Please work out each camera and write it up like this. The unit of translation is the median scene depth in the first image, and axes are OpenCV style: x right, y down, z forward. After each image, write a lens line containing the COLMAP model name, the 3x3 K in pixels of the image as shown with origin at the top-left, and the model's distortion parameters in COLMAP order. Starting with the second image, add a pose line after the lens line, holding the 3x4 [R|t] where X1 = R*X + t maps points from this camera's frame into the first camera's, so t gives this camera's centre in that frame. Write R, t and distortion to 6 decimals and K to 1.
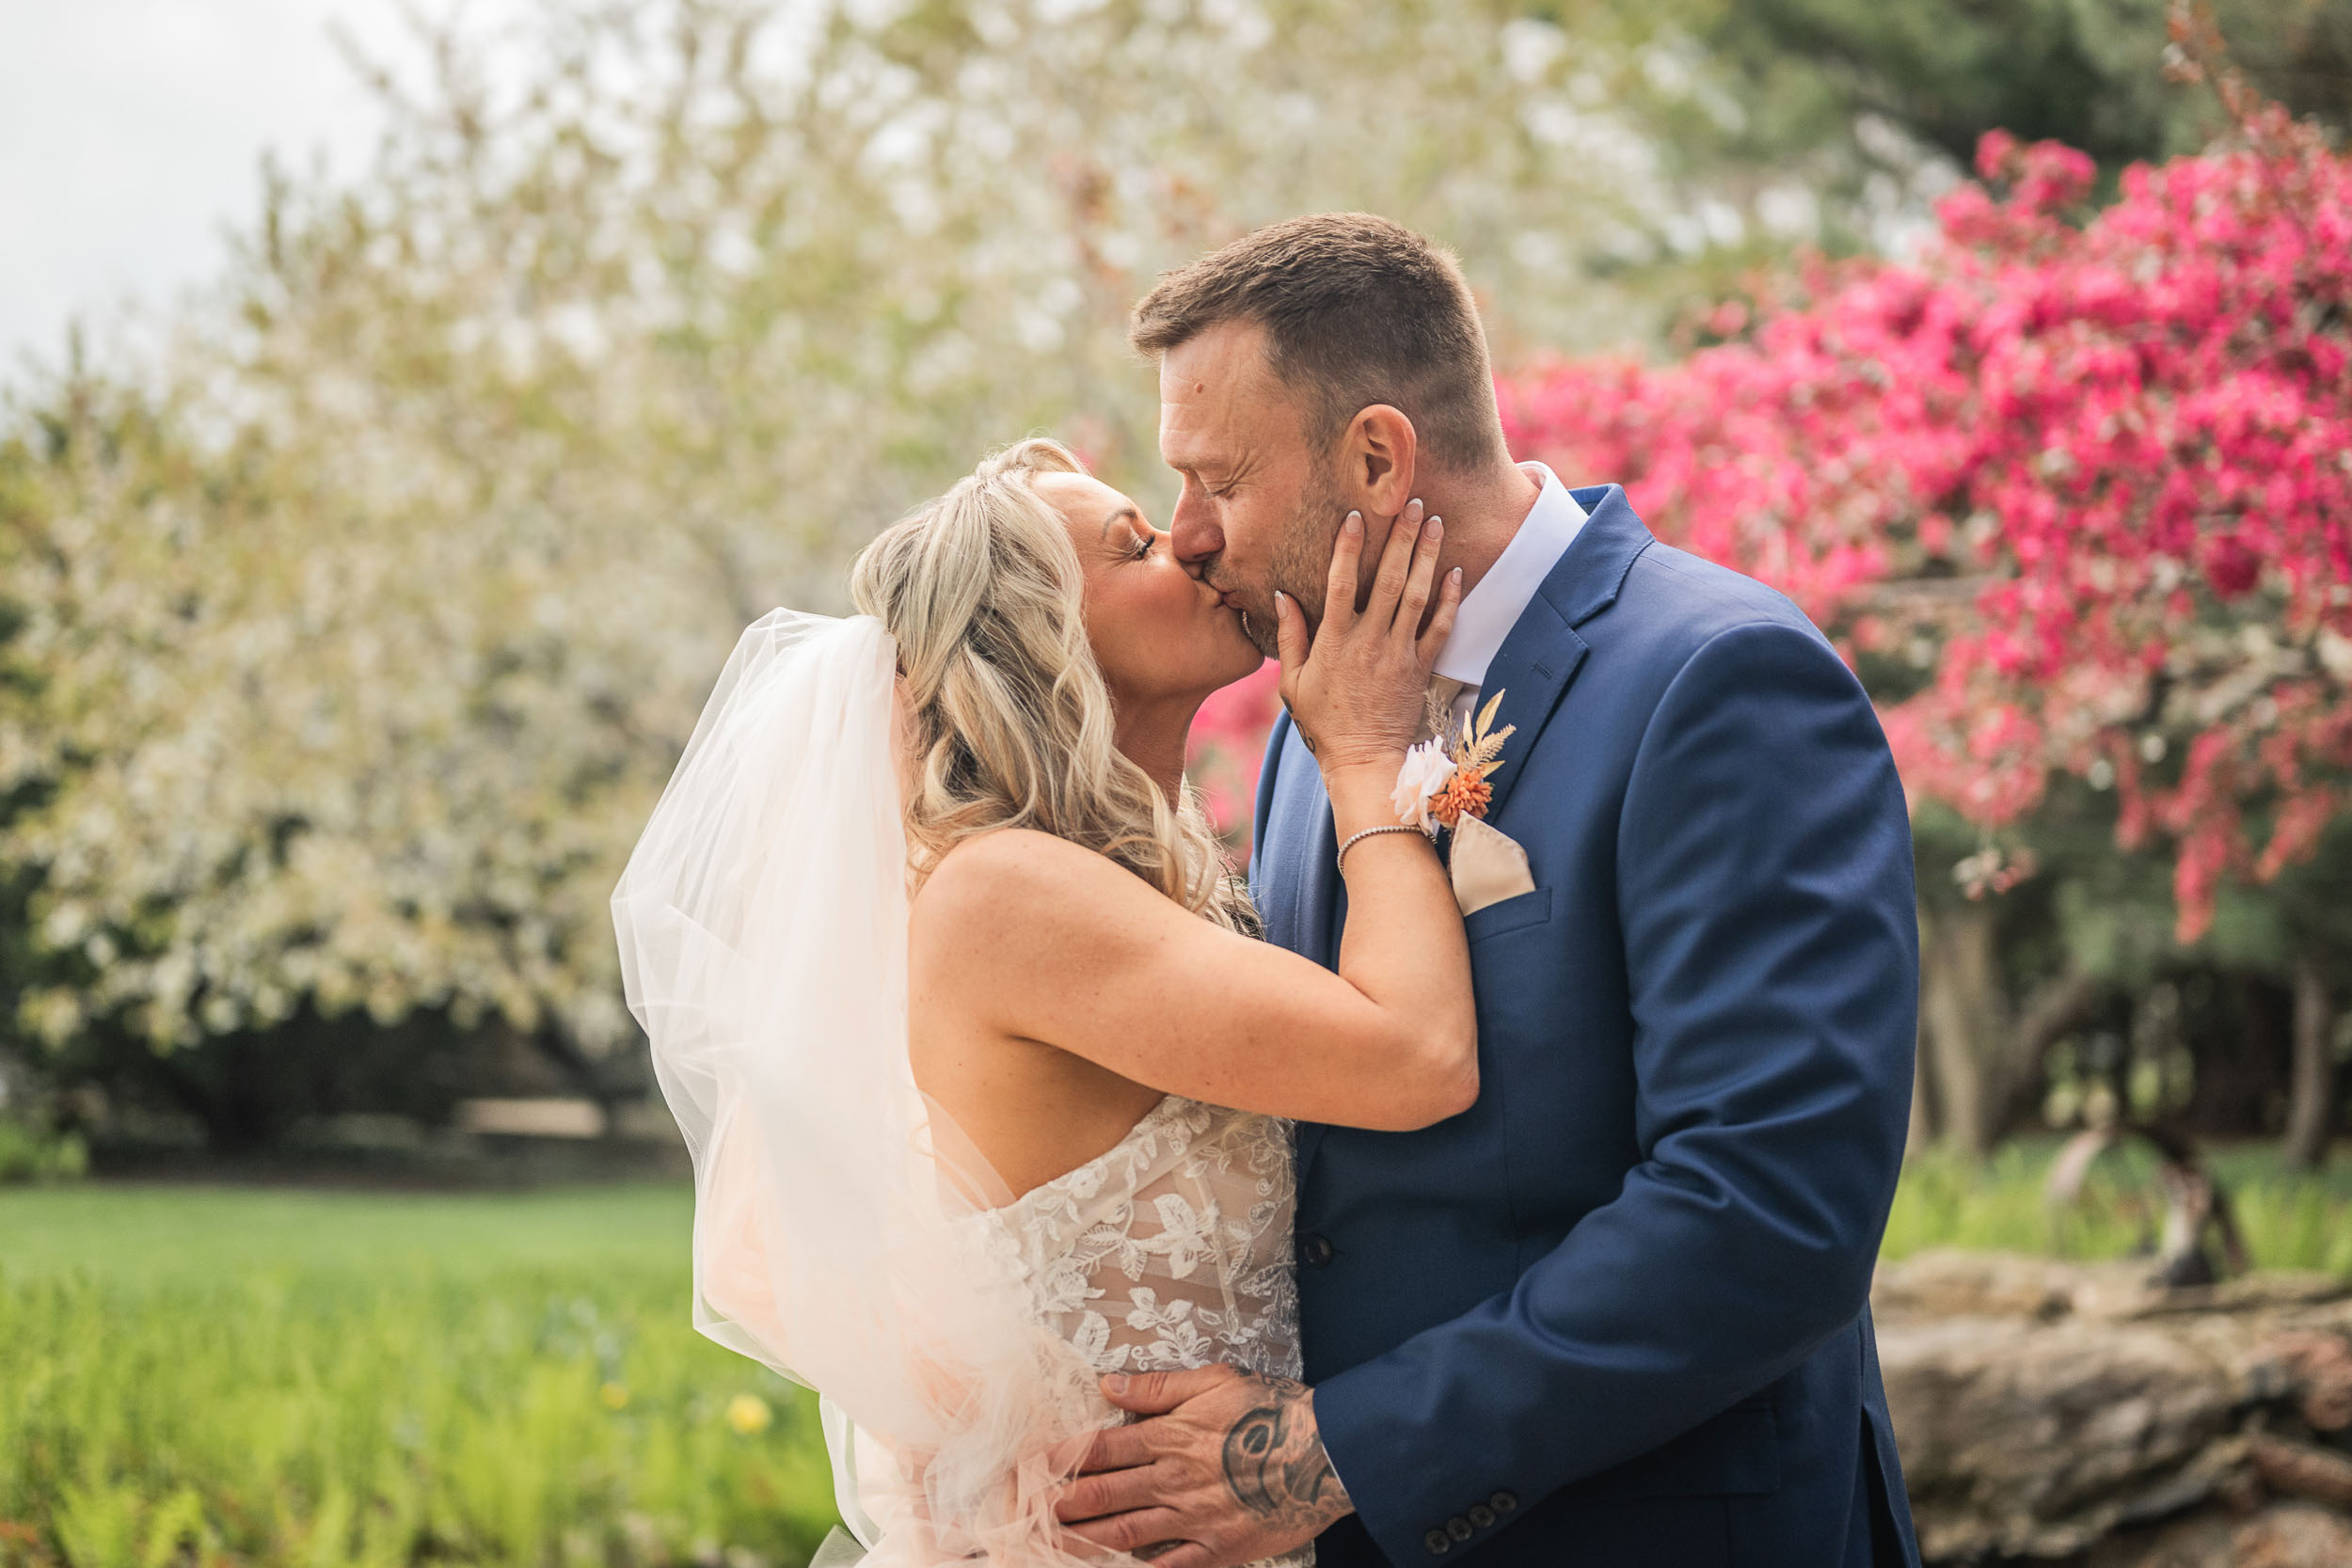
lens RADIAL K [[3403.7, 0, 1139.7], [0, 3403.7, 767.6], [0, 0, 1]] dist [-0.004447, -0.016074]
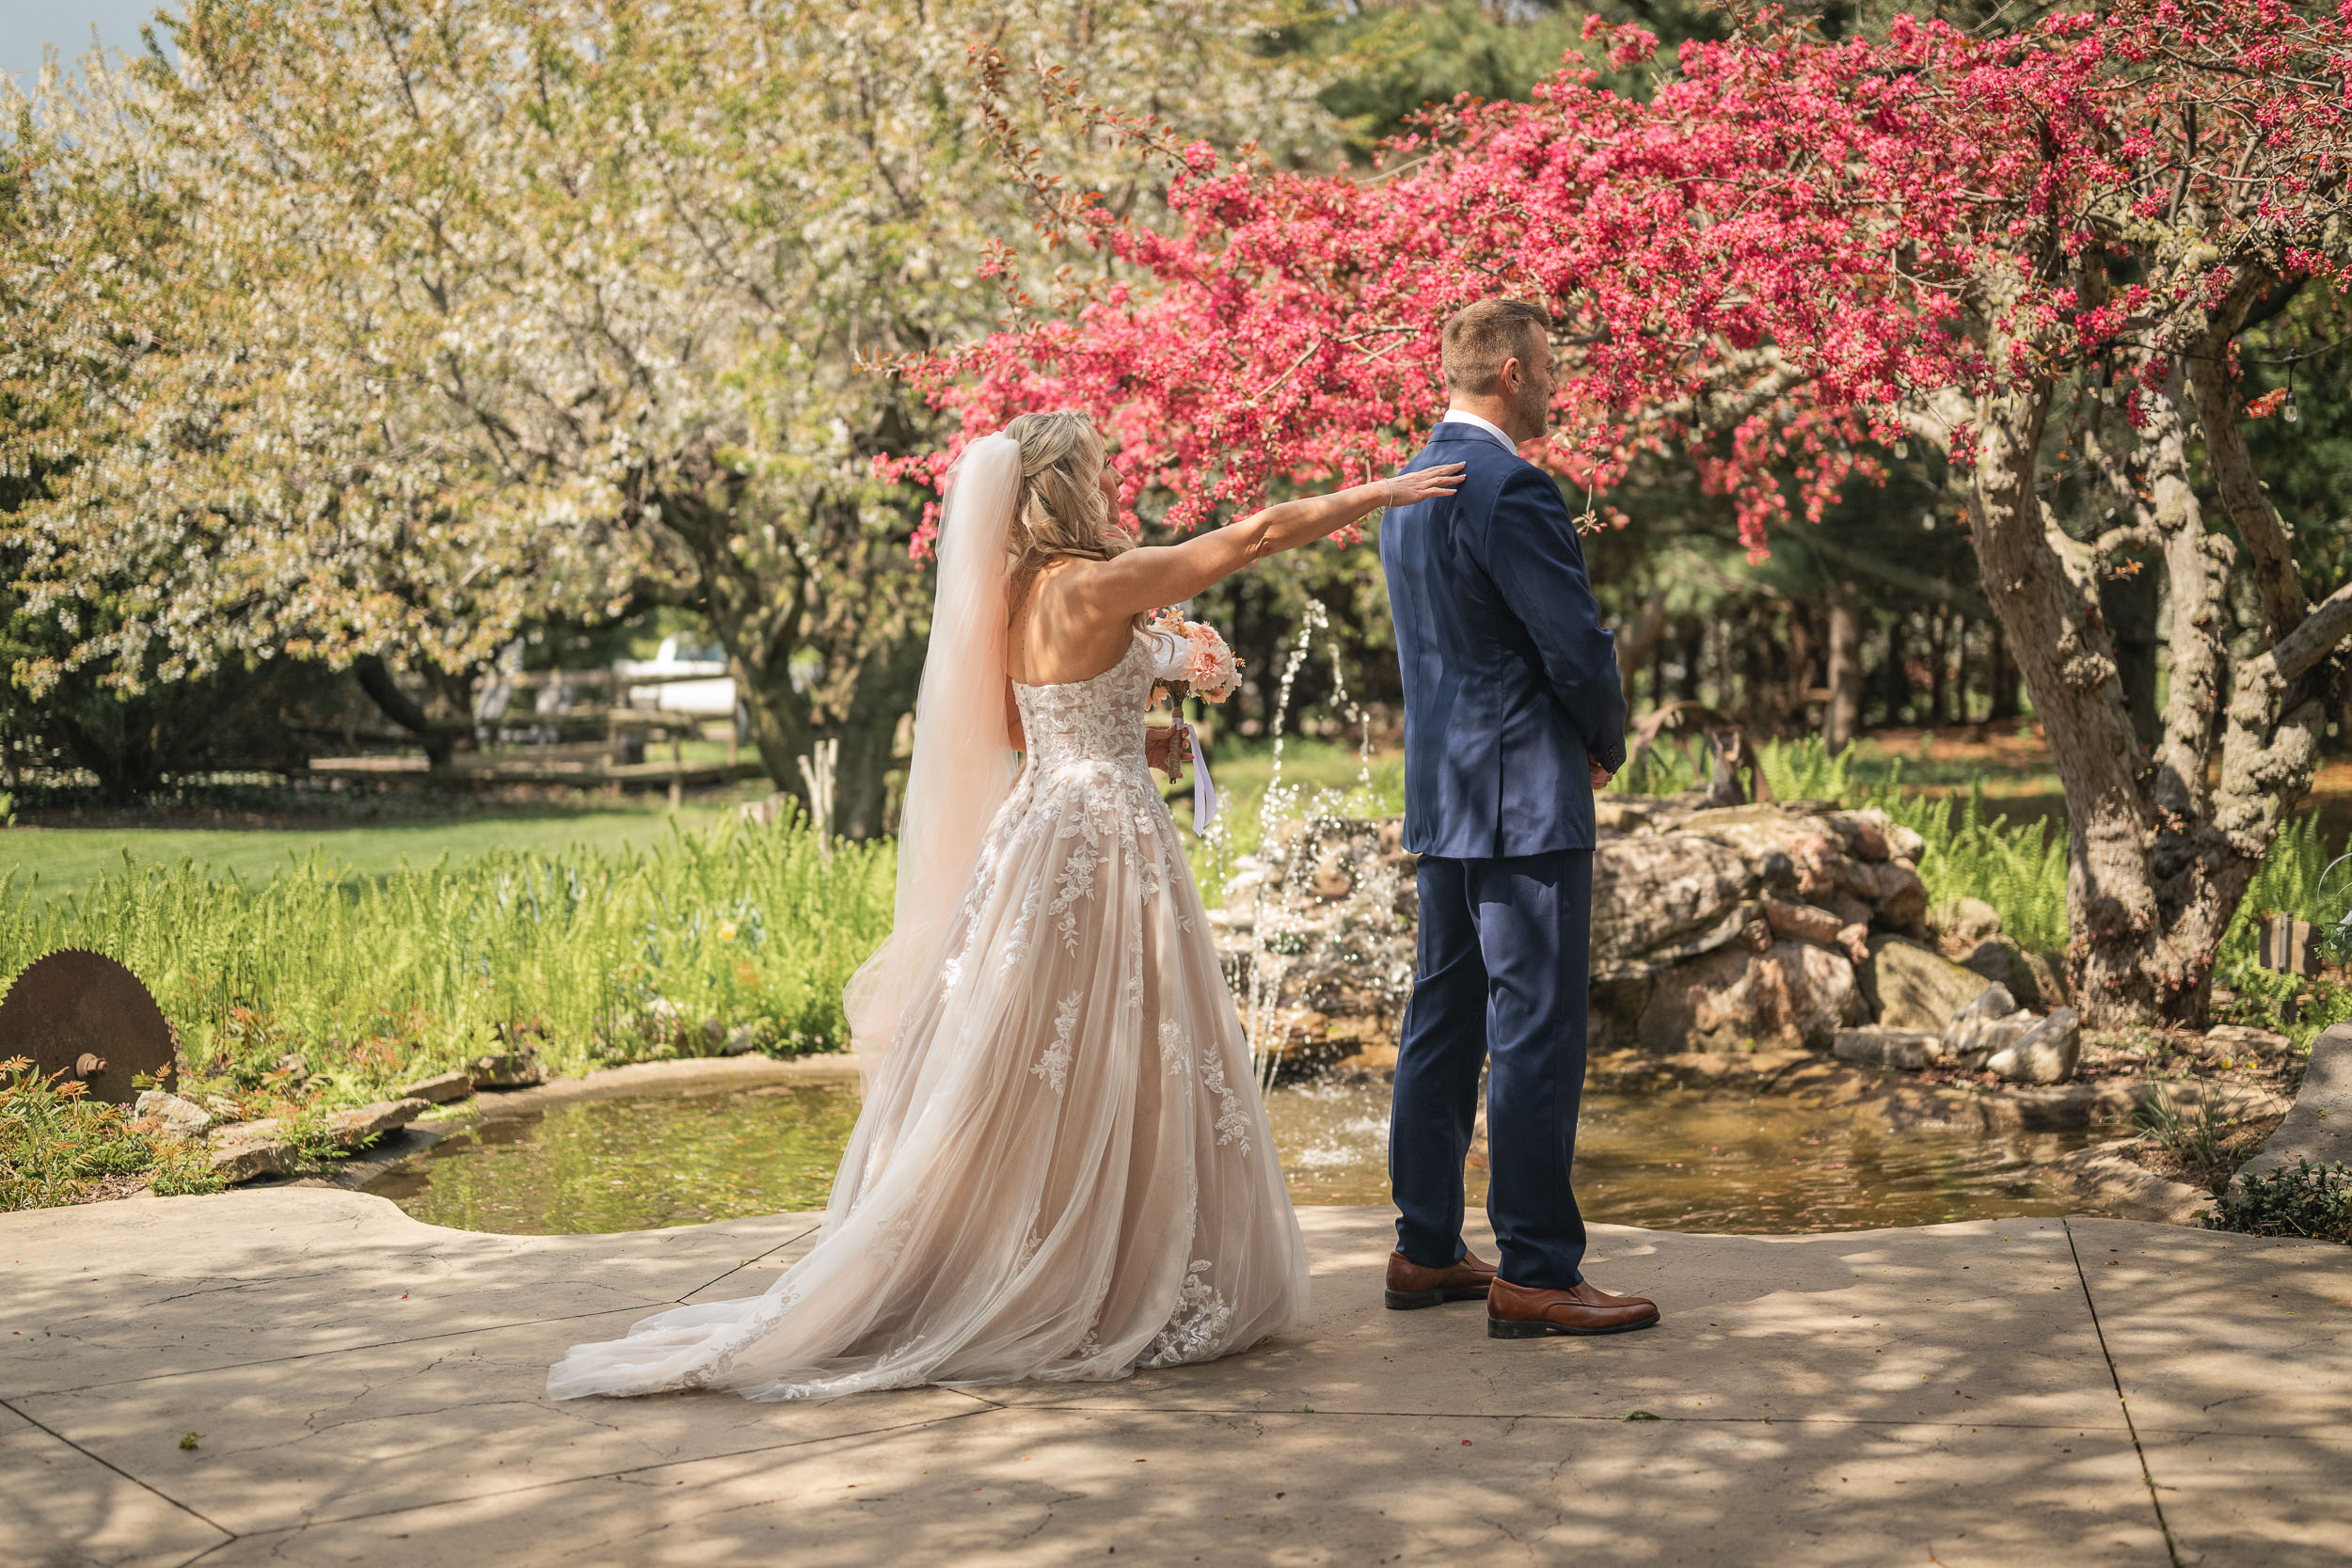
lens RADIAL K [[3403.7, 0, 1139.7], [0, 3403.7, 767.6], [0, 0, 1]] dist [-0.004447, -0.016074]
pose [[0.993116, -0.026641, 0.114061, -0.066196], [0.016015, 0.995530, 0.093082, -0.001503], [-0.116031, -0.090615, 0.989104, -0.256334]]
